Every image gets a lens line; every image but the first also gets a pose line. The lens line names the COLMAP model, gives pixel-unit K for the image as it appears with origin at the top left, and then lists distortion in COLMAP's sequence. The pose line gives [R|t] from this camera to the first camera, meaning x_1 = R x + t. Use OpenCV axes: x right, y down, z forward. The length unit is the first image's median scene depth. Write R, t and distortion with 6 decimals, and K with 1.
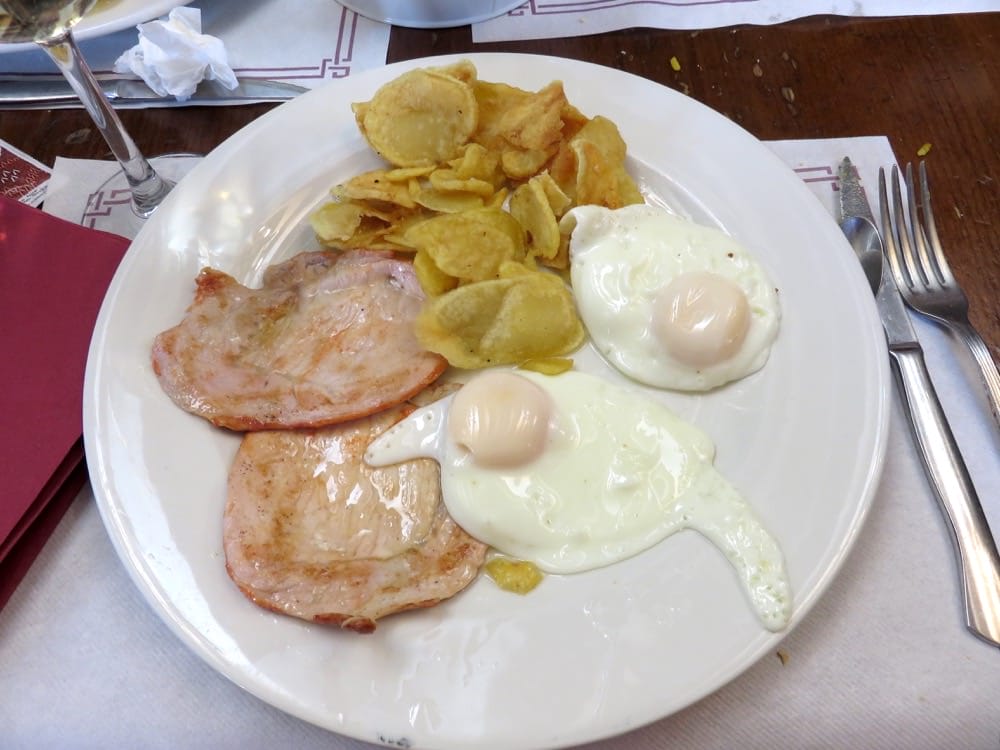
lens RADIAL K [[741.0, 0, 499.9], [0, 741.0, 376.9], [0, 0, 1]] dist [-0.004391, 0.004537]
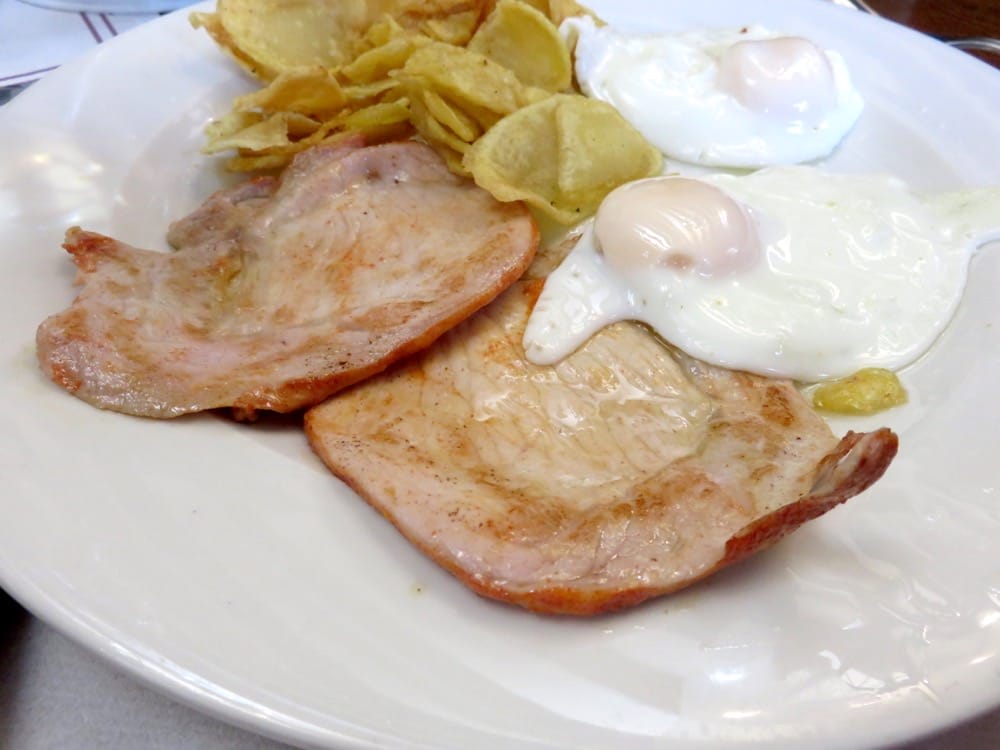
lens RADIAL K [[741.0, 0, 499.6], [0, 741.0, 374.6], [0, 0, 1]] dist [-0.004391, 0.004537]
pose [[0.841825, -0.367262, 0.395535, -0.410086], [0.459635, 0.871953, -0.168624, 0.196006], [-0.282959, 0.323753, 0.902839, 0.476590]]
